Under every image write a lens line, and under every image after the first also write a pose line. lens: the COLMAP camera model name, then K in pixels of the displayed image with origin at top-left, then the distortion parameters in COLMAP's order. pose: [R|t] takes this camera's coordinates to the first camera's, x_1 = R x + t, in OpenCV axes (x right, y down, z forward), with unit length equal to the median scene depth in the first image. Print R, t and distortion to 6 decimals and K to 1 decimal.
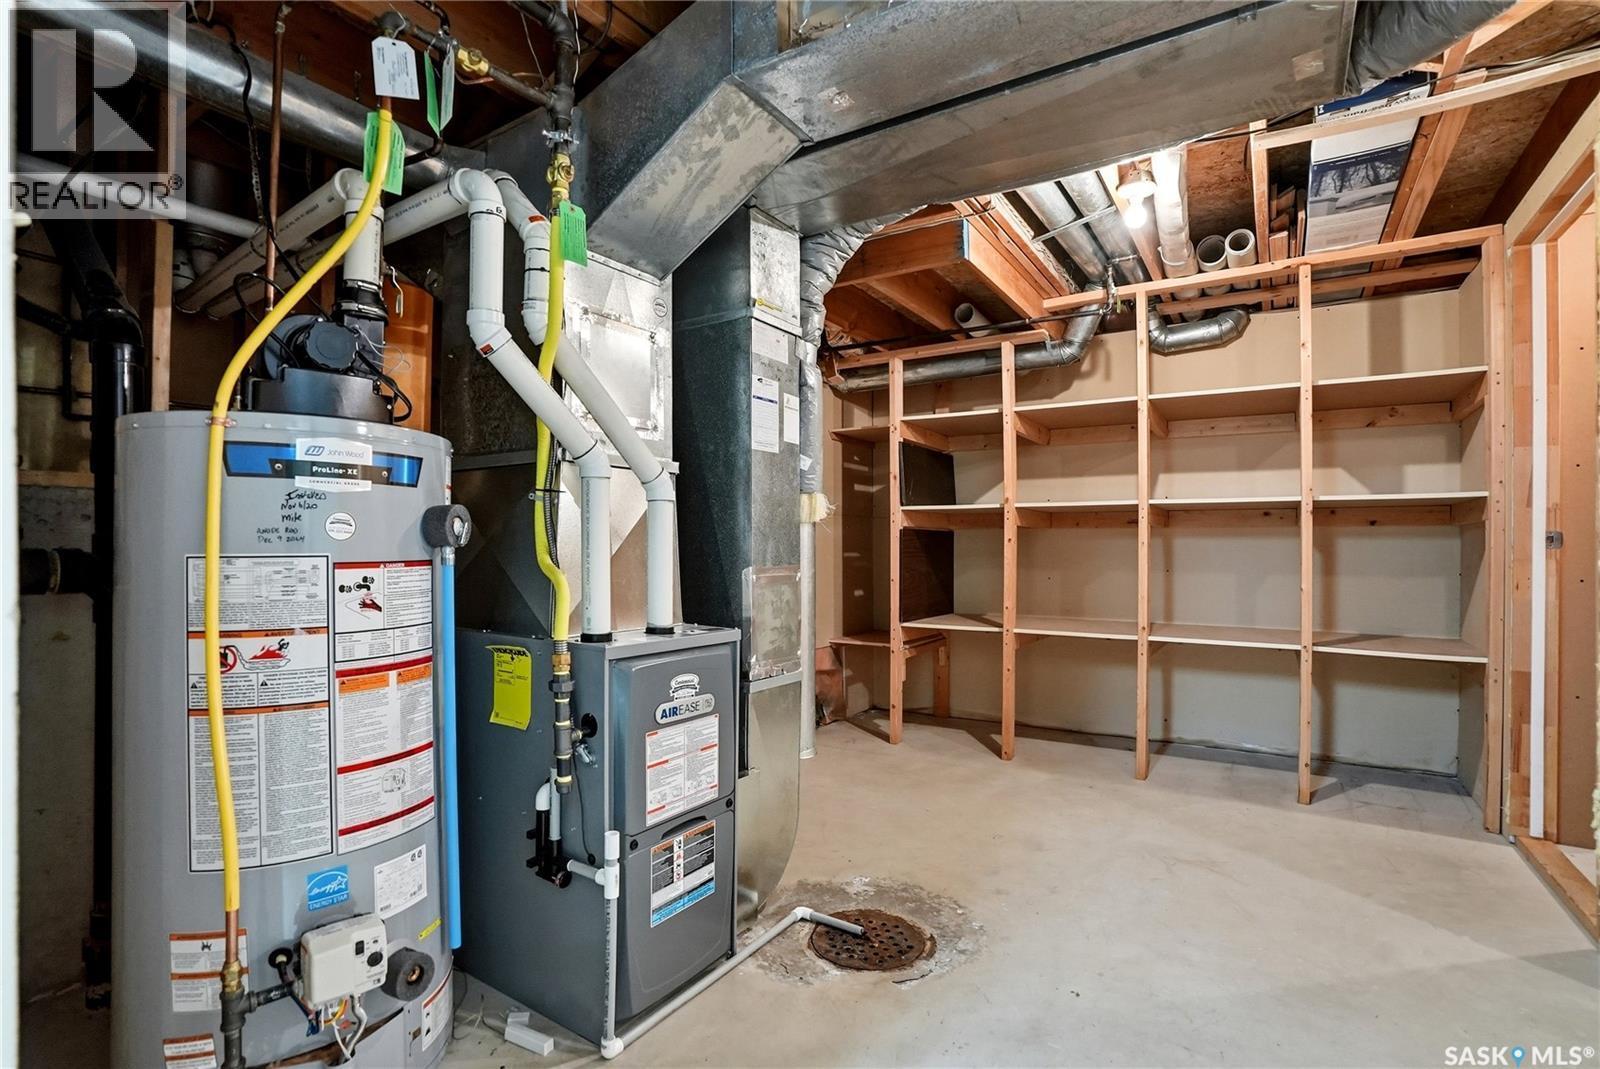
lens RADIAL K [[759.0, 0, 792.4], [0, 759.0, 543.0], [0, 0, 1]] dist [-0.054687, 0.008242]
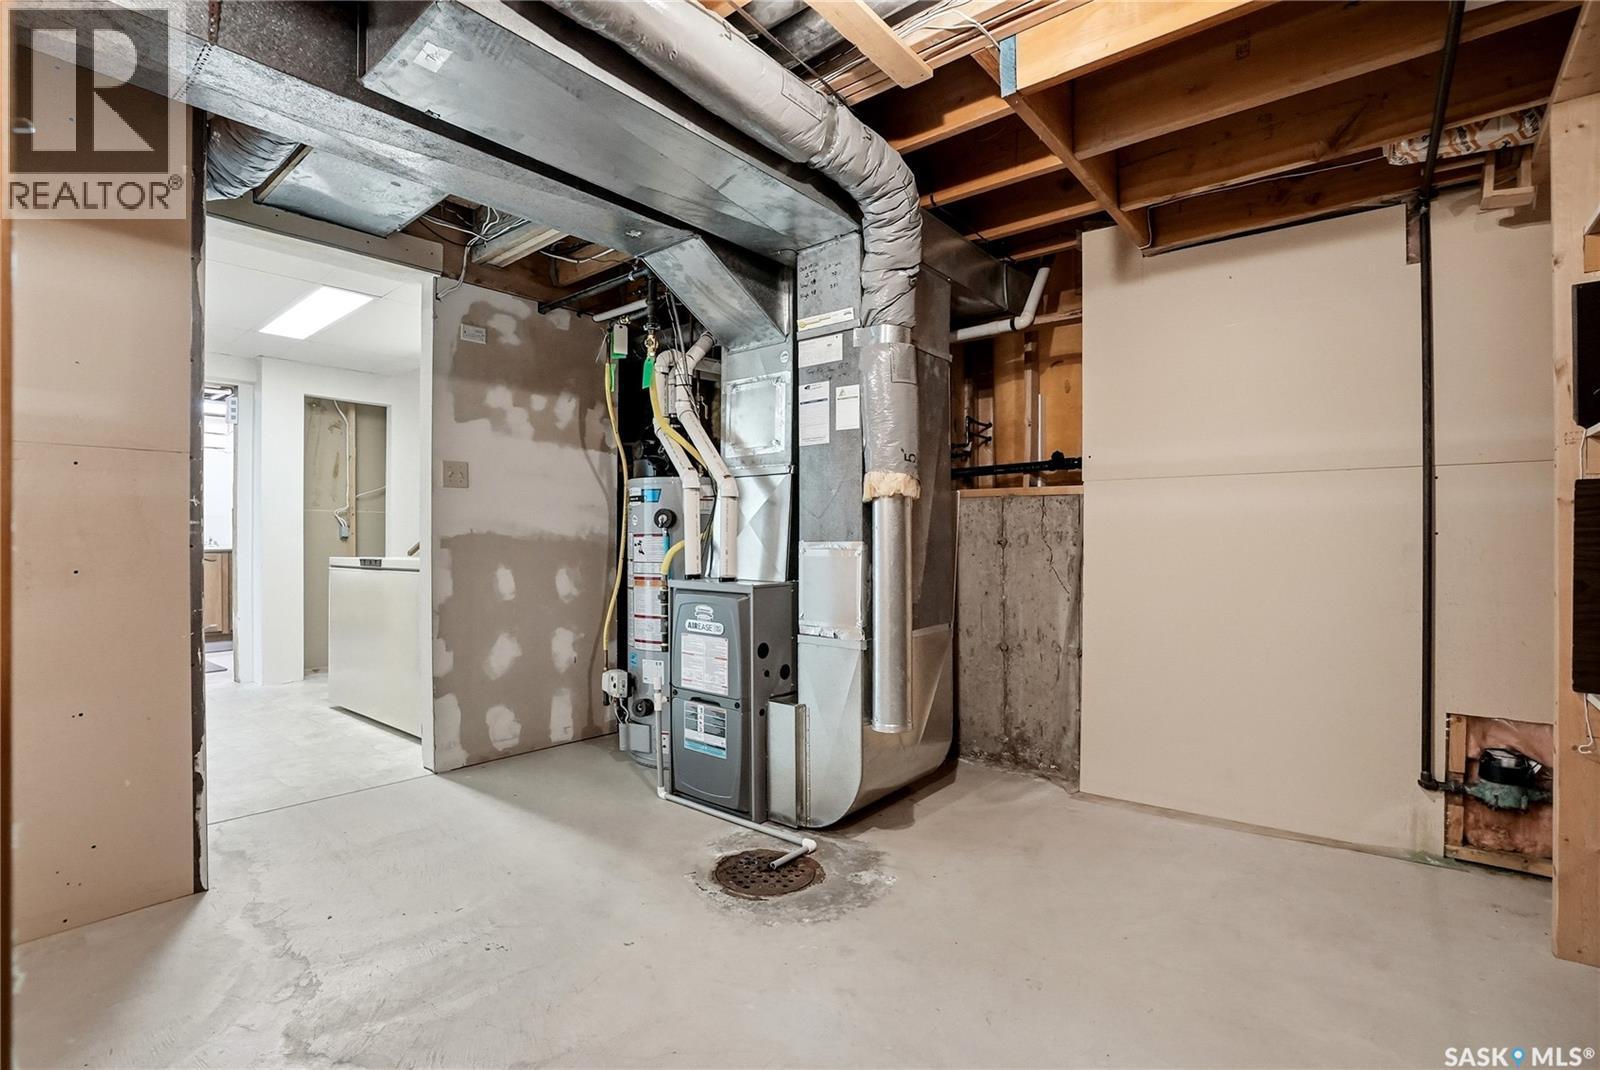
lens RADIAL K [[759.0, 0, 793.4], [0, 759.0, 538.5], [0, 0, 1]] dist [-0.054687, 0.008242]
pose [[-0.120117, -0.004277, -0.992751, 1.364393], [0.003246, 0.999984, -0.004701, 0.038277], [0.992754, -0.003787, -0.120101, 1.317957]]
